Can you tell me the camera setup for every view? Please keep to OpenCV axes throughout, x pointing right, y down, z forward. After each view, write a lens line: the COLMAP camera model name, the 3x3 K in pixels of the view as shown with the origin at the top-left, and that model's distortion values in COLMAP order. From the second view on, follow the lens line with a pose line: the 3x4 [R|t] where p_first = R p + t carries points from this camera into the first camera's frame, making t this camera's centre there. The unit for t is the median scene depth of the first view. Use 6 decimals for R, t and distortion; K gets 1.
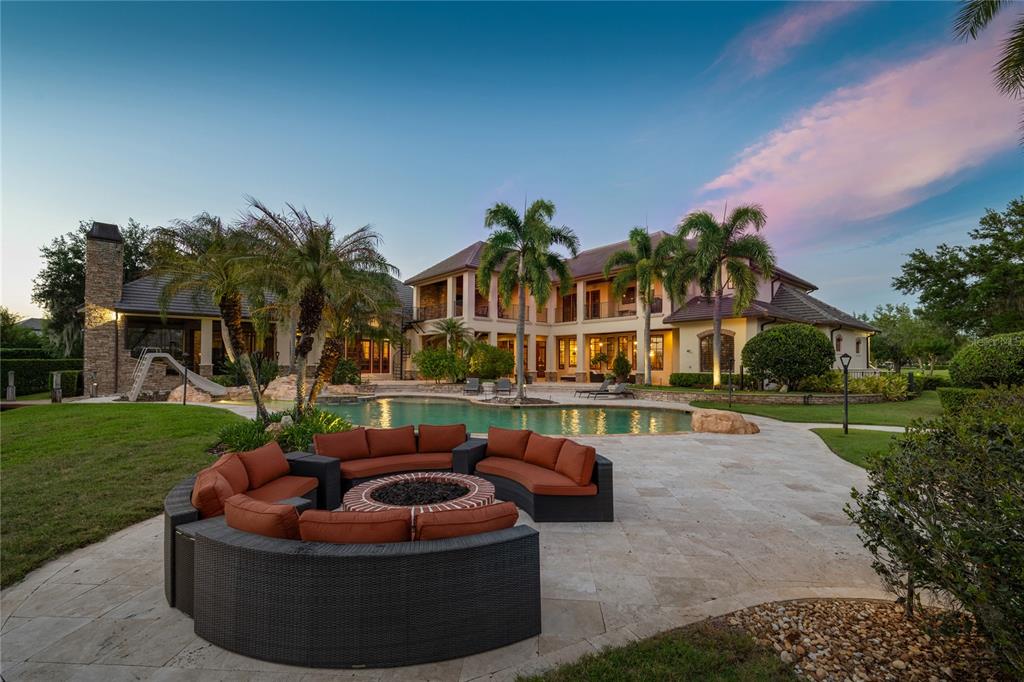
lens RADIAL K [[441.8, 0, 510.7], [0, 441.8, 358.4], [0, 0, 1]] dist [-0.003420, -0.000069]
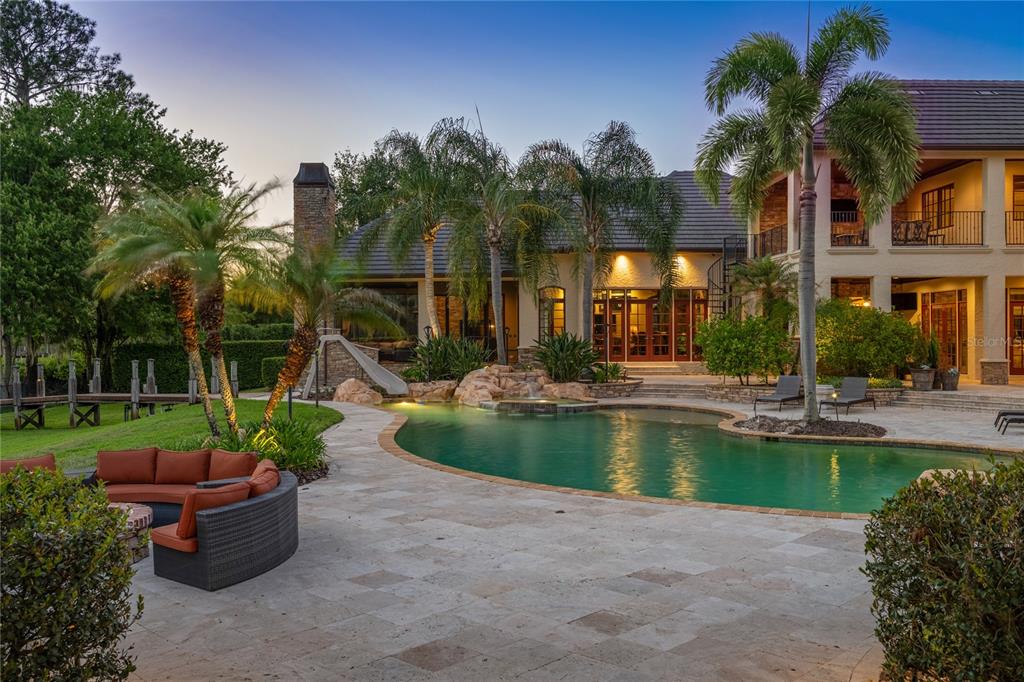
lens RADIAL K [[886.4, 0, 512.5], [0, 886.4, 345.4], [0, 0, 1]] dist [0.049361, 0.003326]
pose [[0.768671, -0.001952, -0.639641, 0.326943], [0.018432, 0.999648, 0.019100, -0.014862], [0.639378, -0.026471, 0.768437, 0.033095]]
